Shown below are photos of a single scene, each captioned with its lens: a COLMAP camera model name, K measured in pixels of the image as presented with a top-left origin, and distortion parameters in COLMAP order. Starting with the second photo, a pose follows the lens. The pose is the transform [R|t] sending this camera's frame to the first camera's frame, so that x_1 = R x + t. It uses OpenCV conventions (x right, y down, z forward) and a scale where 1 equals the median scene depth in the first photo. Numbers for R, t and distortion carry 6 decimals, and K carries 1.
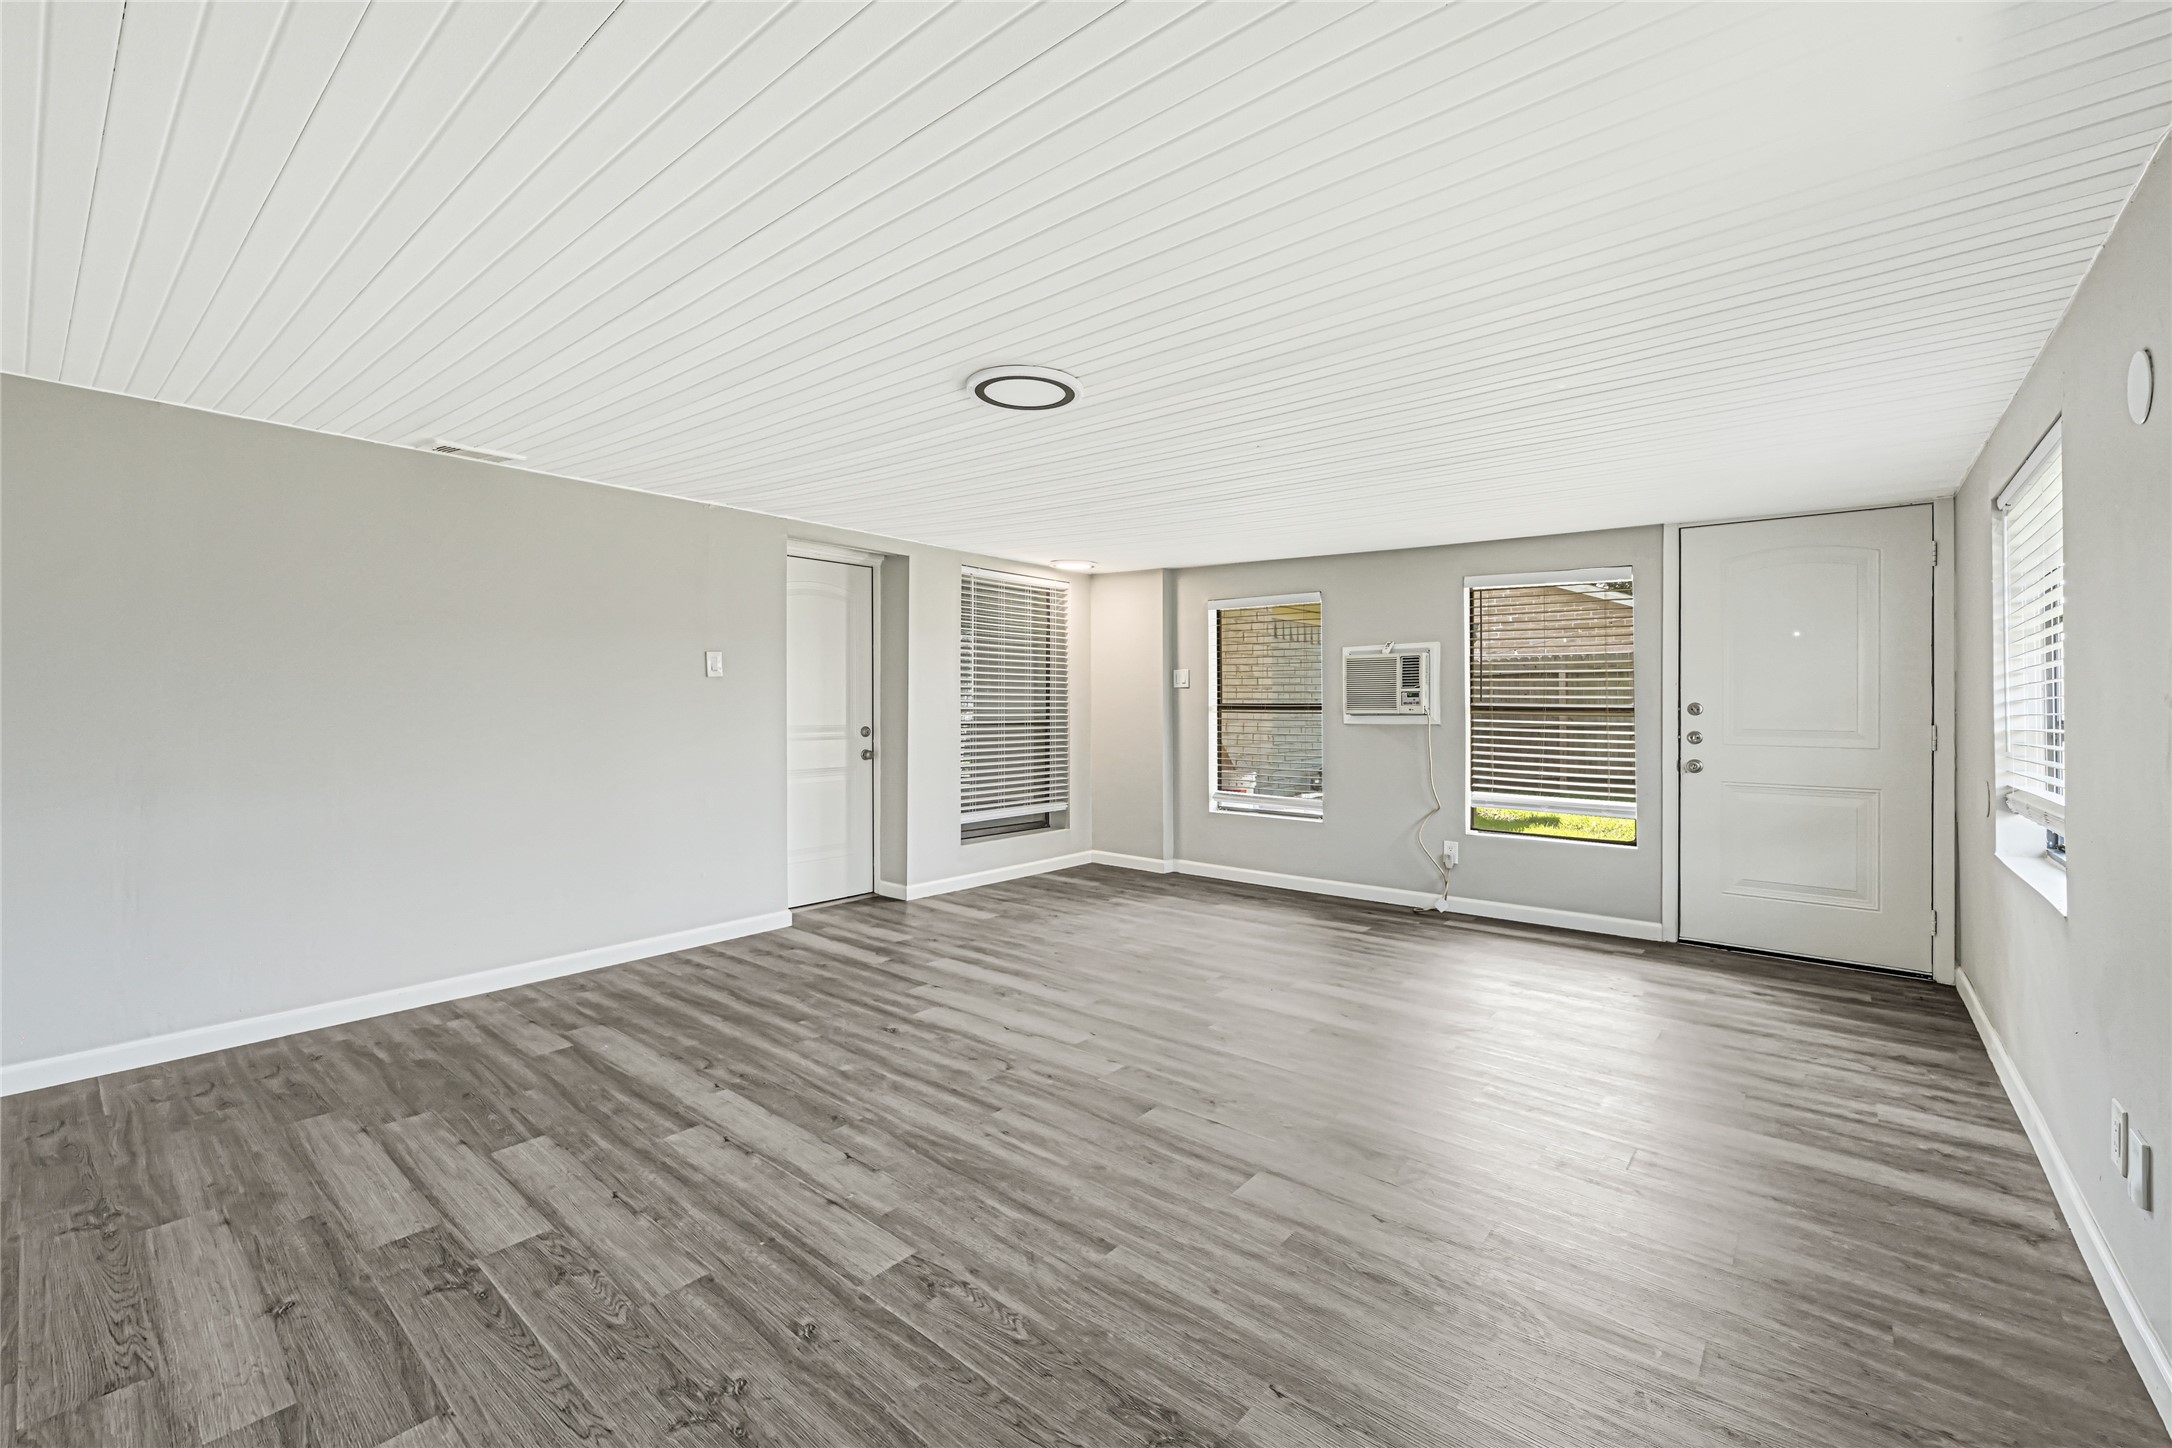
lens RADIAL K [[898.0, 0, 1089.8], [0, 898.0, 713.4], [0, 0, 1]] dist [0.000302, 0.000057]
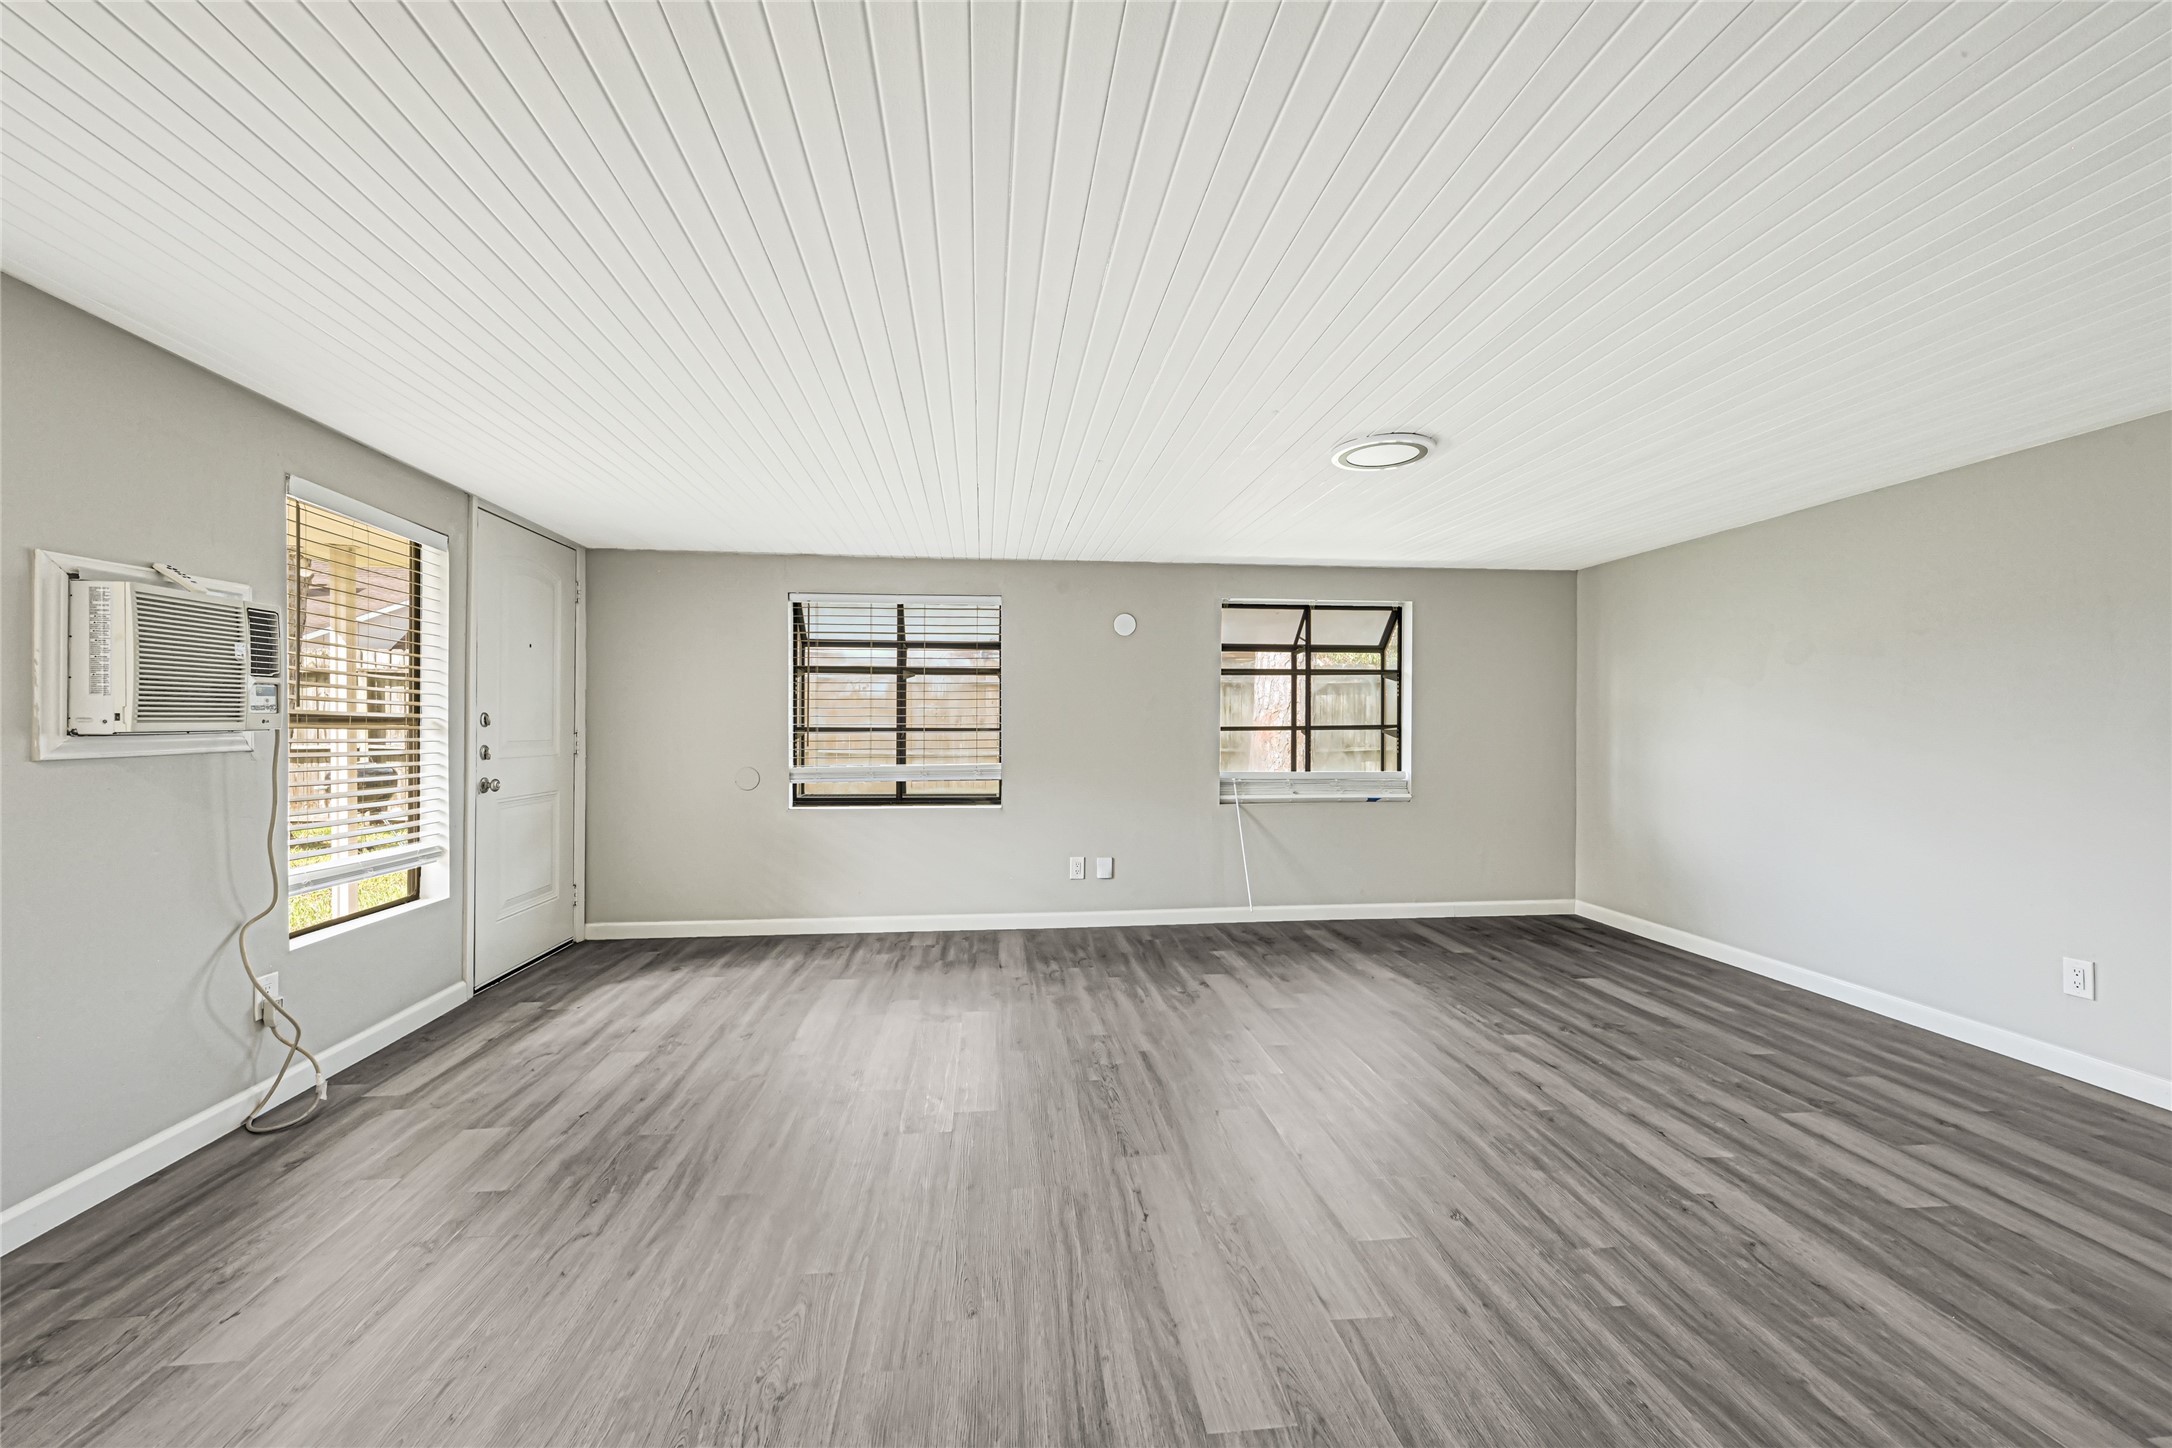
lens RADIAL K [[898.0, 0, 1089.8], [0, 898.0, 713.4], [0, 0, 1]] dist [0.000302, 0.000057]
pose [[-0.731799, 0.000306, 0.681520, -0.602552], [-0.000120, 1.000000, -0.000578, -0.018287], [-0.681521, -0.000505, -0.731799, 2.126758]]
